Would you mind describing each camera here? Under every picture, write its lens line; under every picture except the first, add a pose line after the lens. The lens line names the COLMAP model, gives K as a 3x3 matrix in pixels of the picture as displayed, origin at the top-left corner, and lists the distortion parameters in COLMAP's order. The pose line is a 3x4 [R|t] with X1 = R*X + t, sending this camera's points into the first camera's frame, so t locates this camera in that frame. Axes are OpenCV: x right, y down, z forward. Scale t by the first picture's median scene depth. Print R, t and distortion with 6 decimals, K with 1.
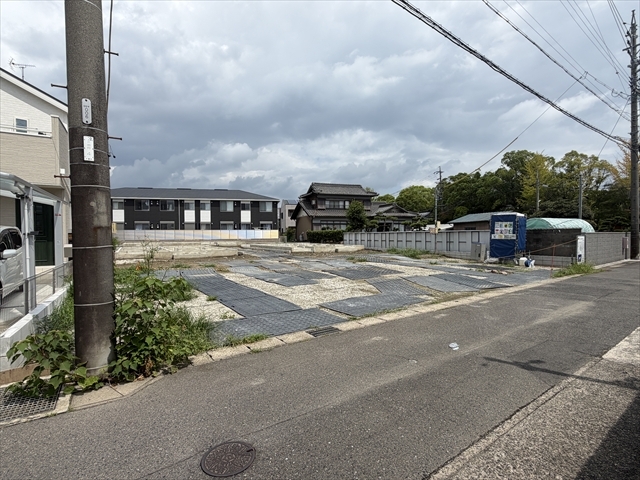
lens RADIAL K [[322.7, 0, 320.2], [0, 322.7, 246.1], [0, 0, 1]] dist [0.008913, -0.005693]
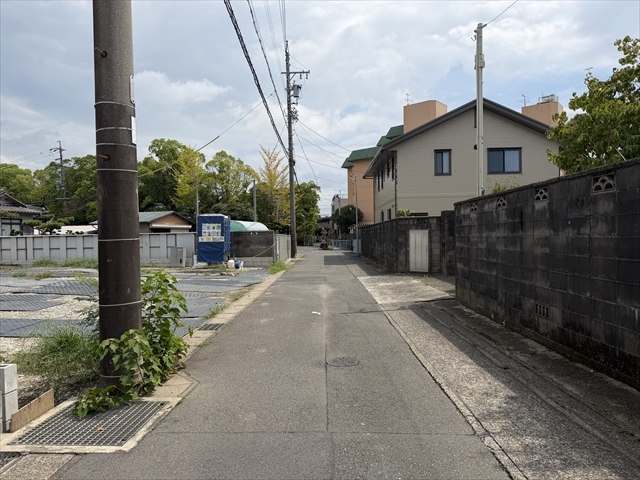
lens RADIAL K [[445.5, 0, 325.6], [0, 445.5, 261.2], [0, 0, 1]] dist [0.051059, -0.059975]
pose [[0.585282, -0.049108, 0.809342, -0.116125], [0.042983, 0.998640, 0.029511, 0.004276], [-0.809690, 0.017515, 0.586596, -0.013968]]
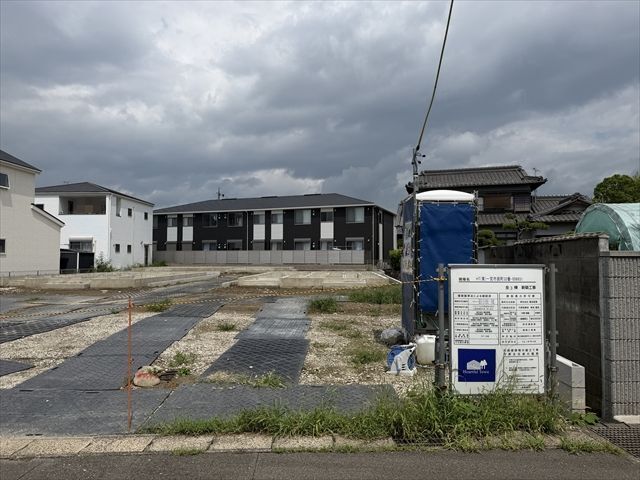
lens RADIAL K [[445.5, 0, 317.7], [0, 445.5, 243.0], [0, 0, 1]] dist [0.051059, -0.059975]
pose [[0.831664, -0.012534, -0.555138, 0.289102], [-0.025792, 0.997794, -0.061168, -0.008207], [0.554680, 0.065189, 0.829506, 0.220859]]
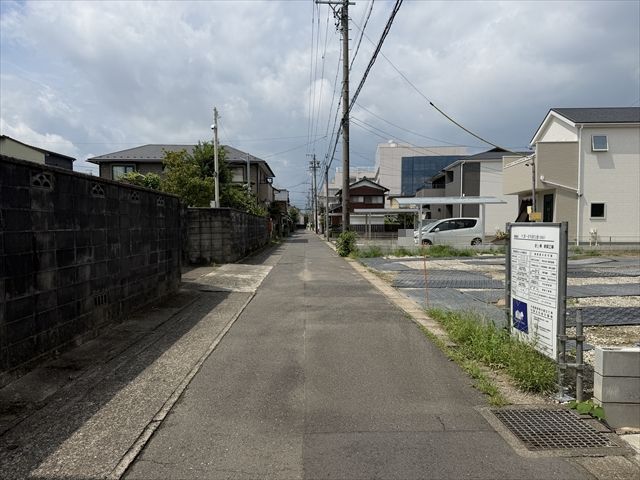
lens RADIAL K [[445.5, 0, 319.7], [0, 445.5, 241.6], [0, 0, 1]] dist [0.051059, -0.059975]
pose [[-0.565359, 0.037092, -0.824010, 0.383088], [-0.022916, 0.997896, 0.060642, -0.011511], [0.824526, 0.053168, -0.563320, 0.351376]]
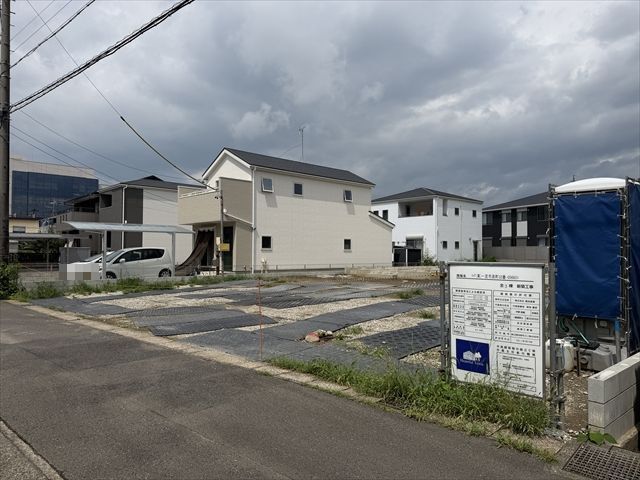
lens RADIAL K [[445.5, 0, 319.3], [0, 445.5, 237.1], [0, 0, 1]] dist [0.051059, -0.059975]
pose [[0.201880, -0.028701, -0.978990, 0.364509], [-0.038472, 0.998567, -0.037209, -0.011233], [0.978654, 0.045176, 0.200487, 0.268742]]
